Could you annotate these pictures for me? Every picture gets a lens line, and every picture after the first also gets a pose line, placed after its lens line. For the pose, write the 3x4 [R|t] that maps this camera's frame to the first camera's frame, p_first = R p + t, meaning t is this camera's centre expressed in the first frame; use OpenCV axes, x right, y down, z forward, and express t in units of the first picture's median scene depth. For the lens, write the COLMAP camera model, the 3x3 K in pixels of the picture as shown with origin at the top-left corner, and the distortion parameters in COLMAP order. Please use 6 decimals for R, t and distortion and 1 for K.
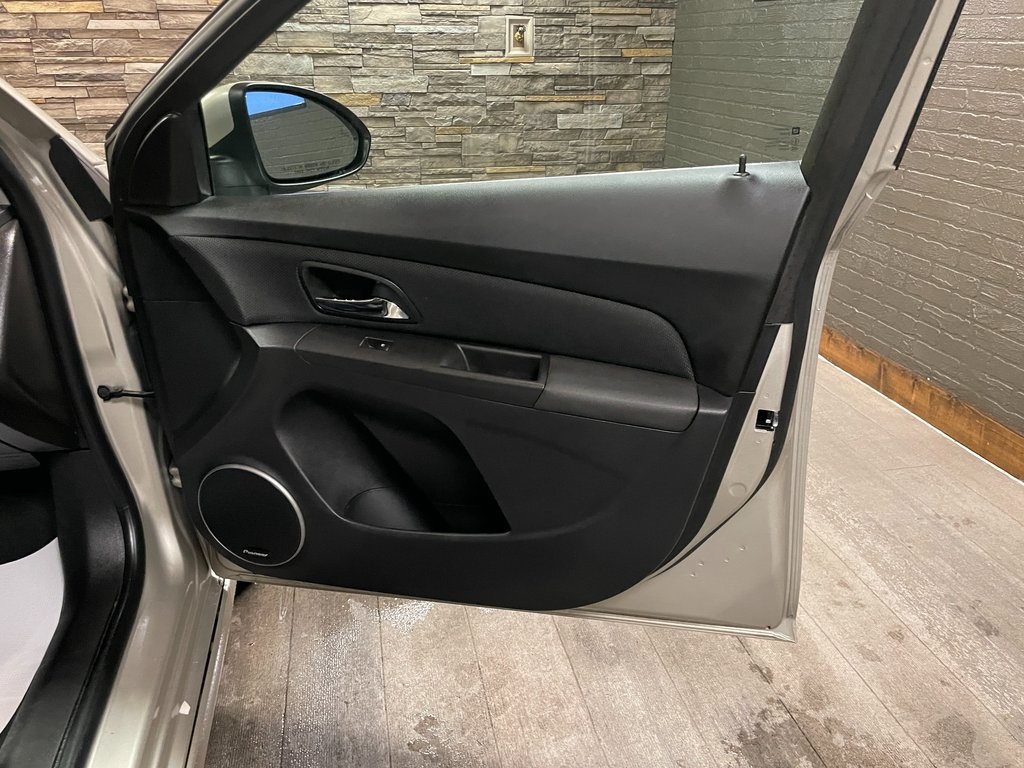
lens RADIAL K [[781.8, 0, 515.0], [0, 781.8, 390.3], [0, 0, 1]] dist [0.087536, -0.125468]
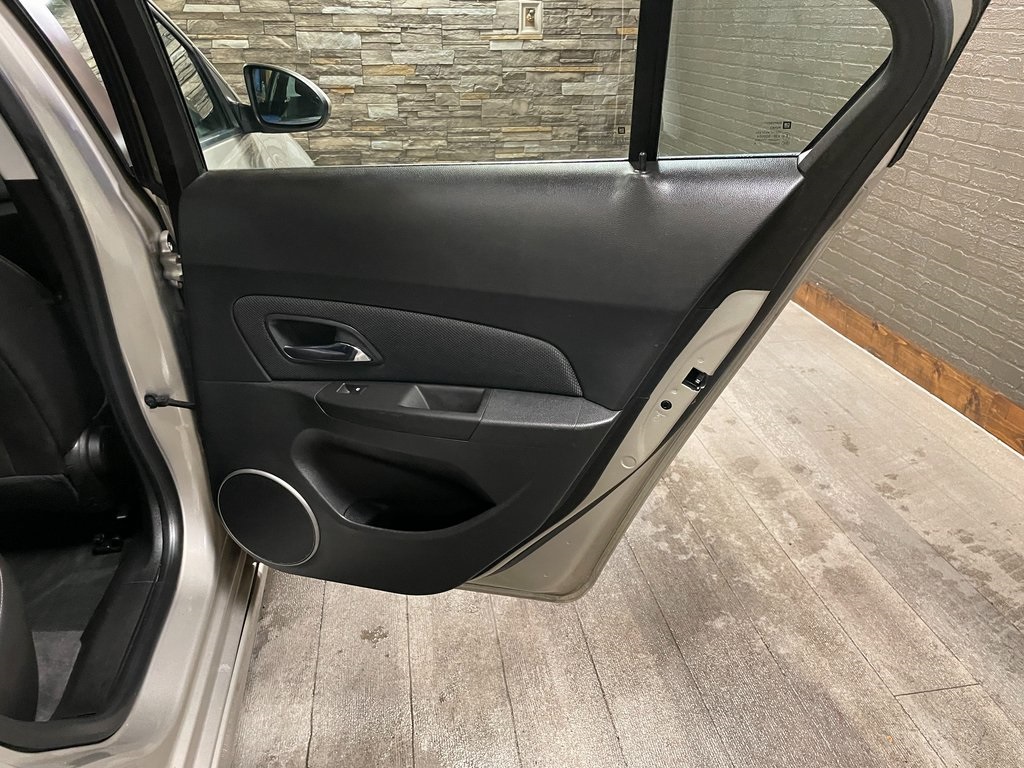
lens RADIAL K [[788.1, 0, 512.0], [0, 788.1, 384.0], [0, 0, 1]] dist [0.080017, -0.118583]
pose [[0.998374, 0.023800, -0.051799, 0.053707], [-0.022725, 0.999516, 0.021243, 0.085544], [0.052280, -0.020031, 0.998432, -0.224322]]
